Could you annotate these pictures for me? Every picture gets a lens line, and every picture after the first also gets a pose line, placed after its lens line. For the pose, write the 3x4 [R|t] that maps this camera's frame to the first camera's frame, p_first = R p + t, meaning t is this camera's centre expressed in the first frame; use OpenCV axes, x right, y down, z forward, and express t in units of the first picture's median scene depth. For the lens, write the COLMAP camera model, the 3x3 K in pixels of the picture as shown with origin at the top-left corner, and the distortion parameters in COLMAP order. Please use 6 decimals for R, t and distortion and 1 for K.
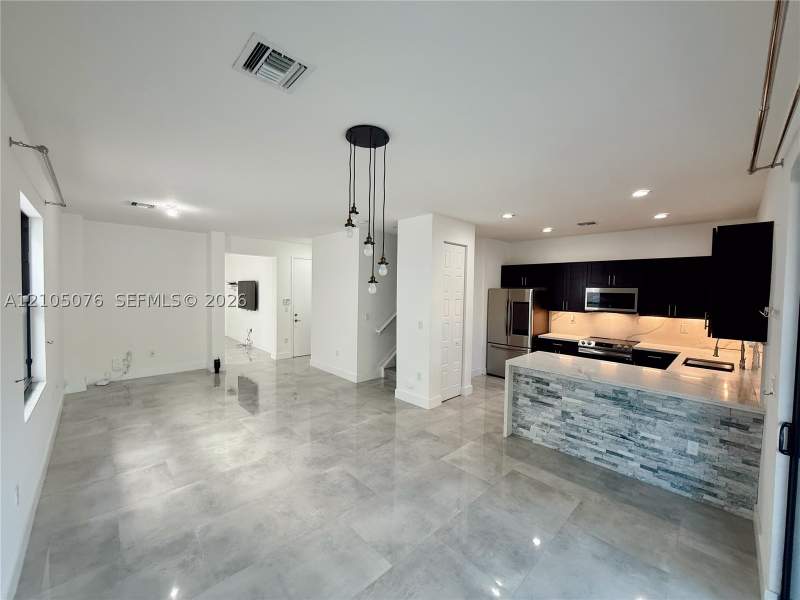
lens RADIAL K [[320.0, 0, 402.8], [0, 320.0, 300.6], [0, 0, 1]] dist [-0.002479, -0.000125]
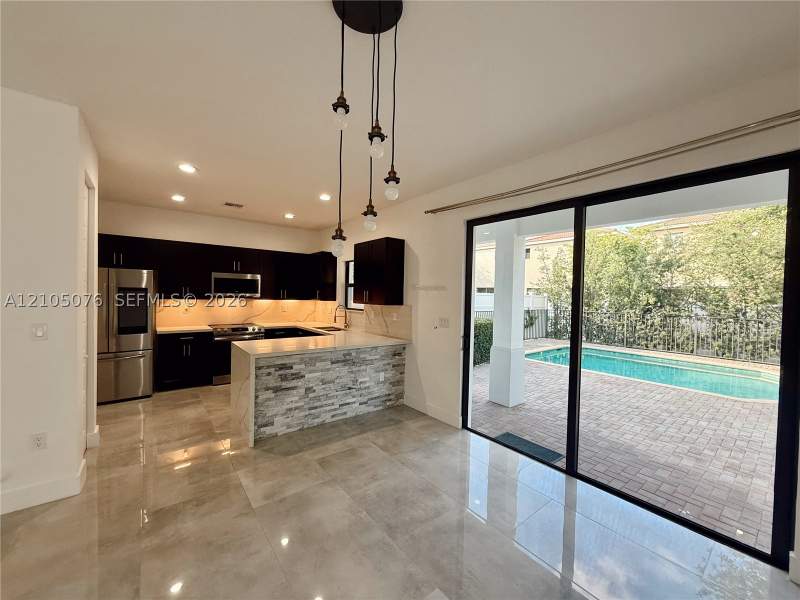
lens RADIAL K [[320.0, 0, 403.5], [0, 320.0, 299.8], [0, 0, 1]] dist [-0.002479, -0.000125]
pose [[0.100778, -0.033721, 0.994337, -0.517426], [0.014787, 0.999366, 0.032393, 0.030458], [-0.994799, 0.011439, 0.101213, 0.607530]]
